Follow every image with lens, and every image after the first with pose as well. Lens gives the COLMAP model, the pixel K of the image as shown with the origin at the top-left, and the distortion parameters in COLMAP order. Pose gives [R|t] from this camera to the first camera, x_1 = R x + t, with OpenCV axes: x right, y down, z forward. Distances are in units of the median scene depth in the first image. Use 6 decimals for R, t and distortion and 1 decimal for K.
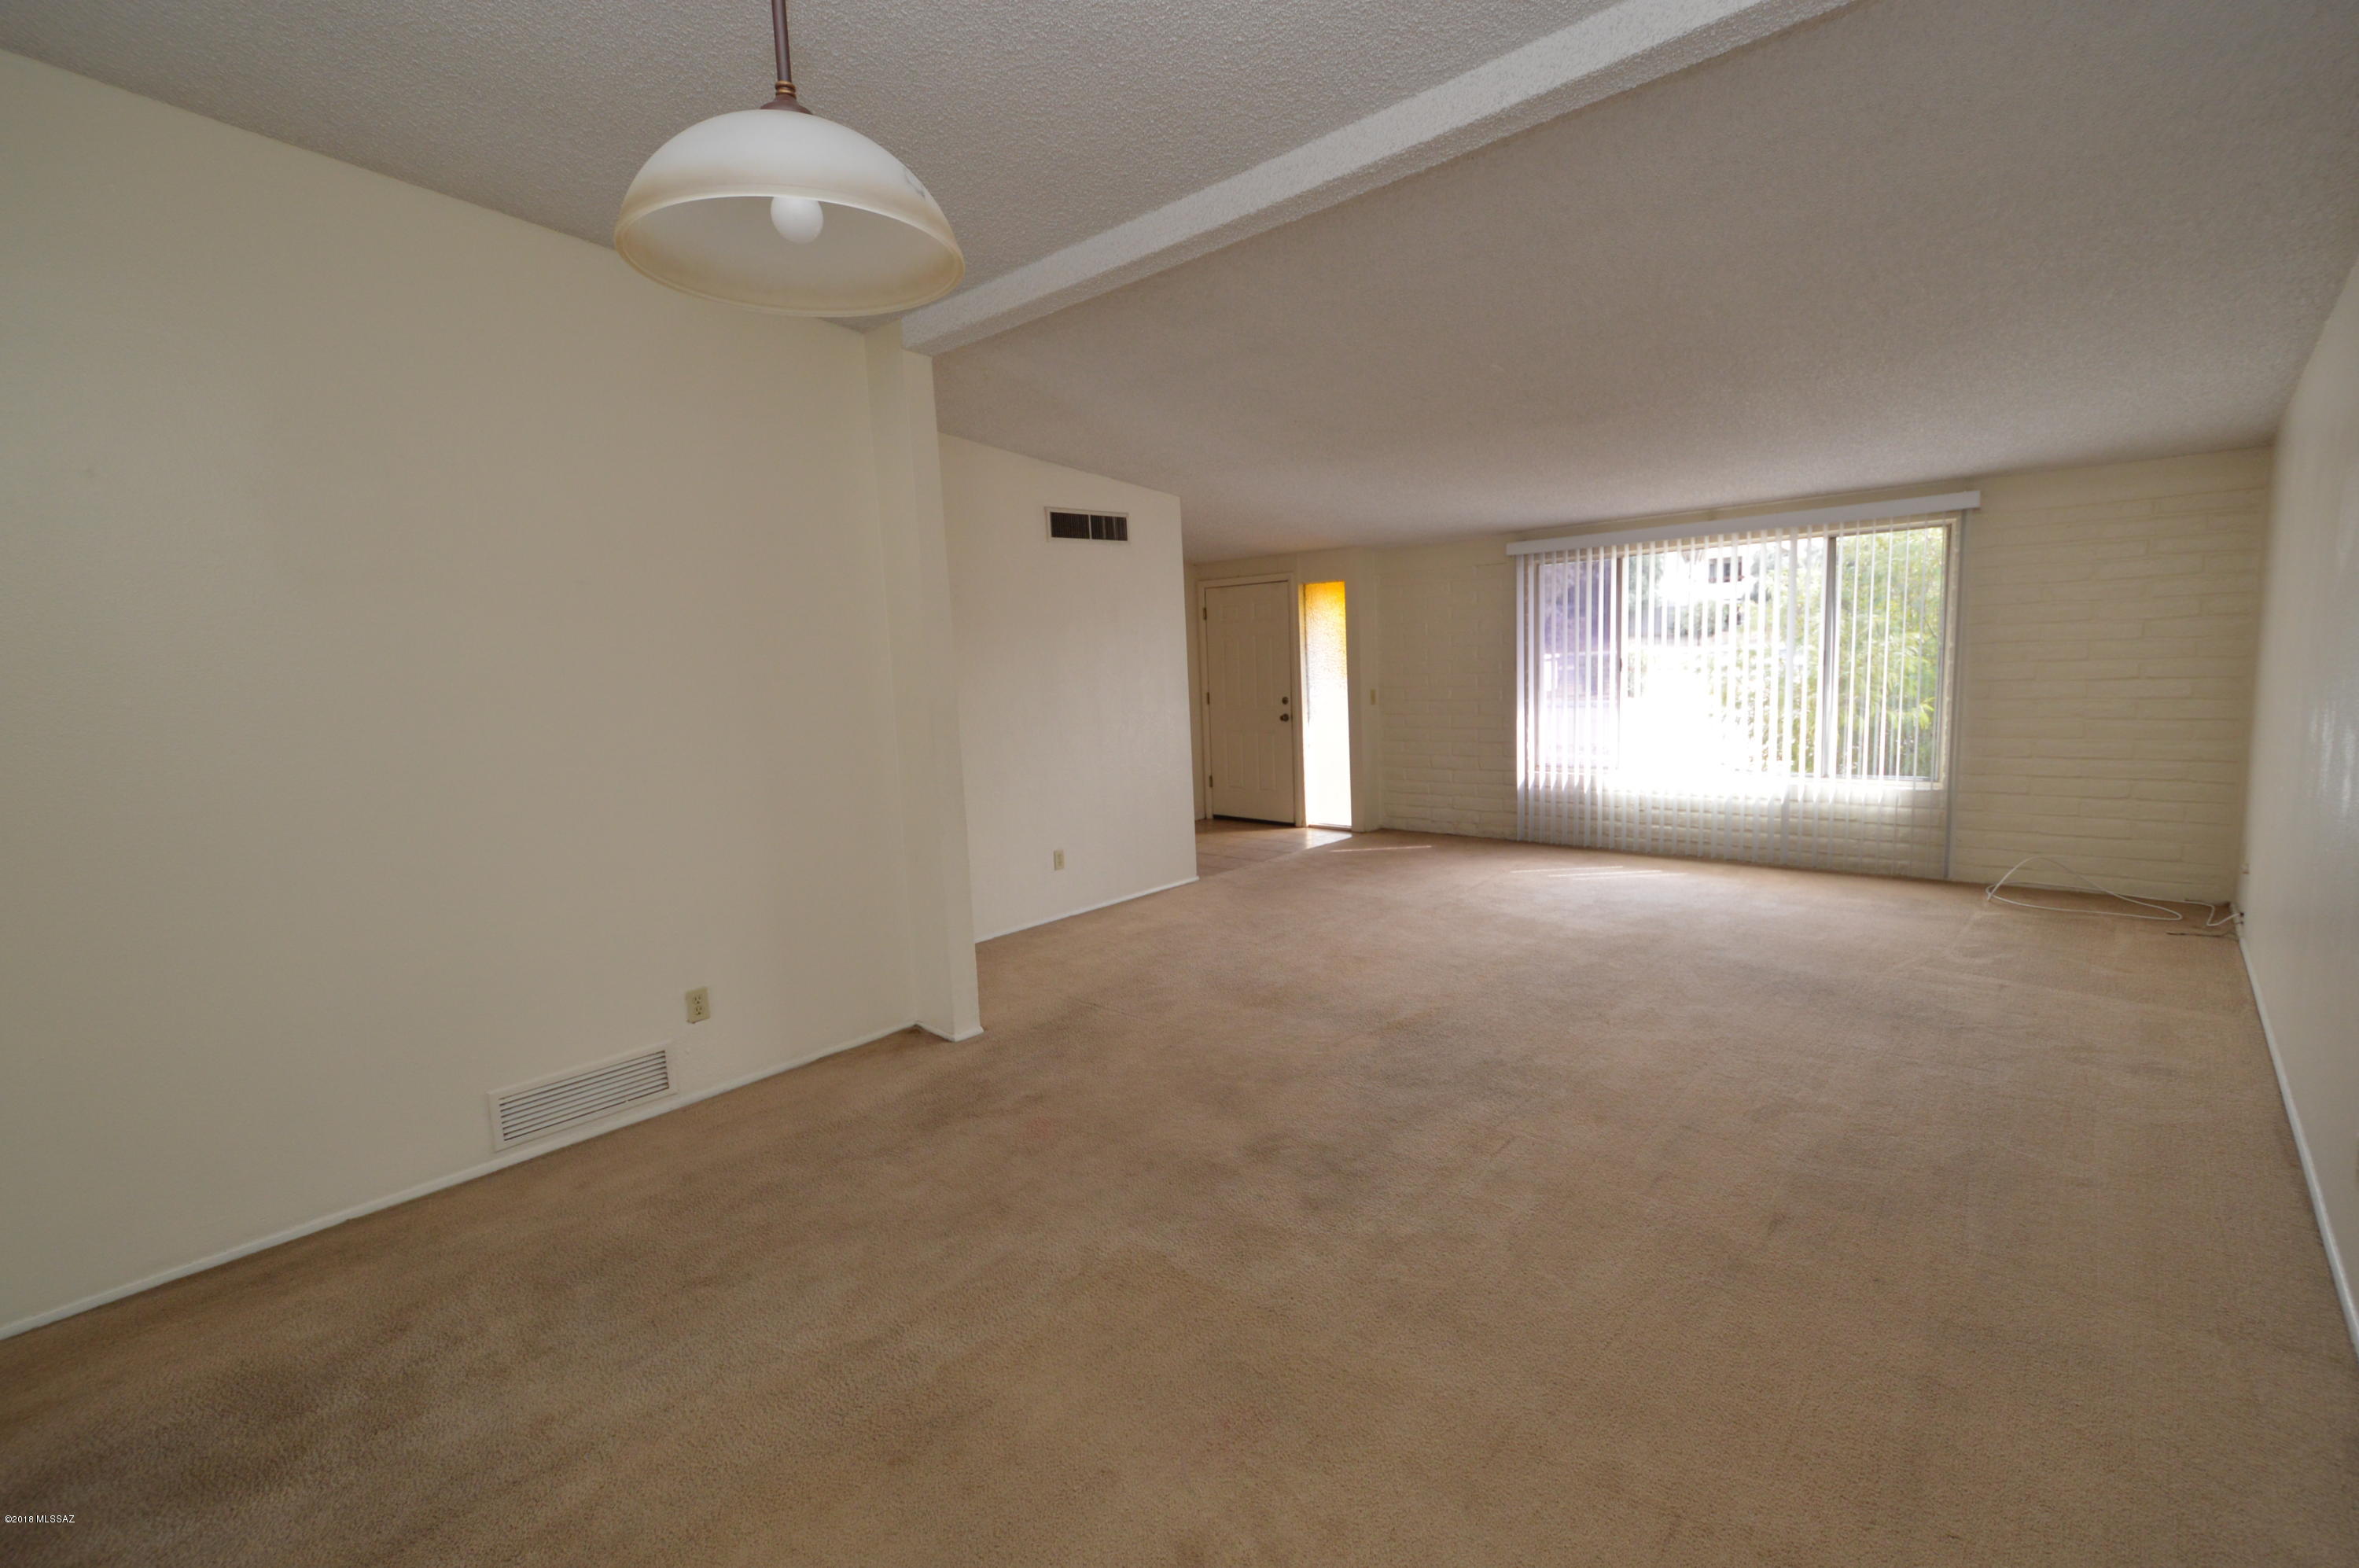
lens RADIAL K [[1047.2, 0, 1186.0], [0, 1047.2, 782.3], [0, 0, 1]] dist [-0.004297, -0.000198]
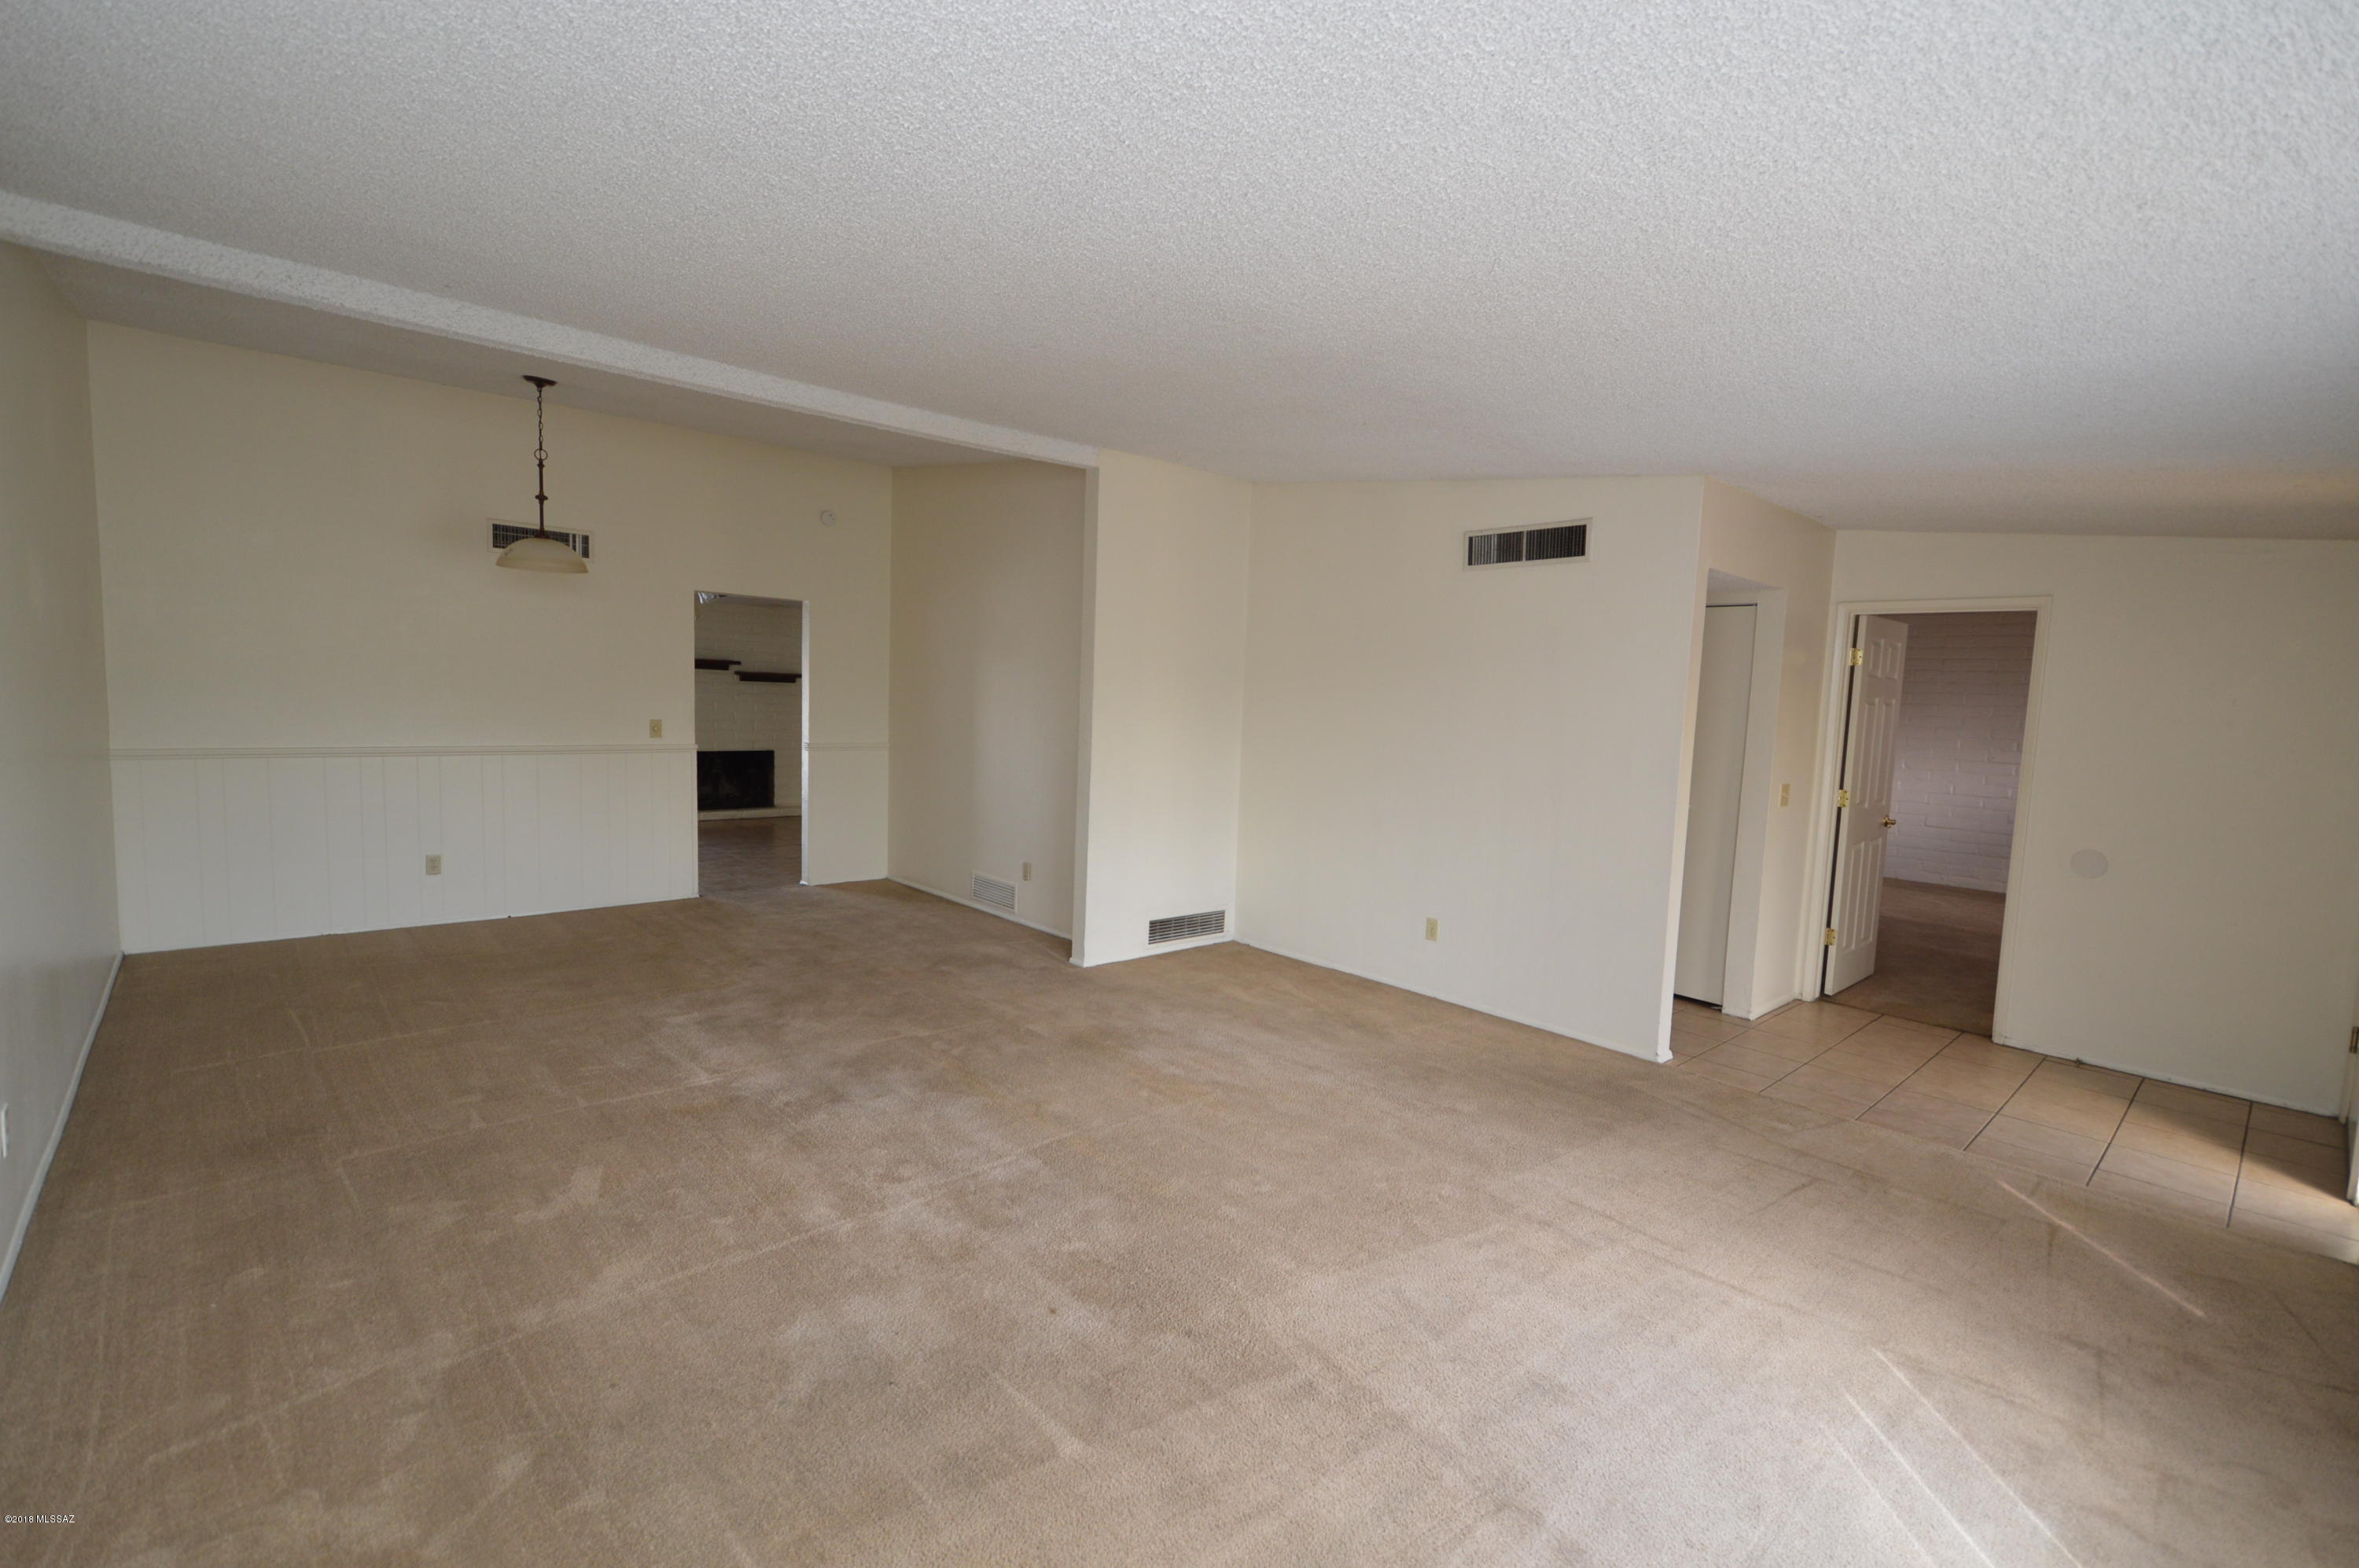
lens RADIAL K [[1047.2, 0, 1187.3], [0, 1047.2, 785.4], [0, 0, 1]] dist [-0.004297, -0.000198]
pose [[-0.105961, 0.128623, -0.986017, 0.779733], [-0.157417, 0.976925, 0.144353, -0.144393], [0.981831, 0.170512, -0.083268, 0.875184]]
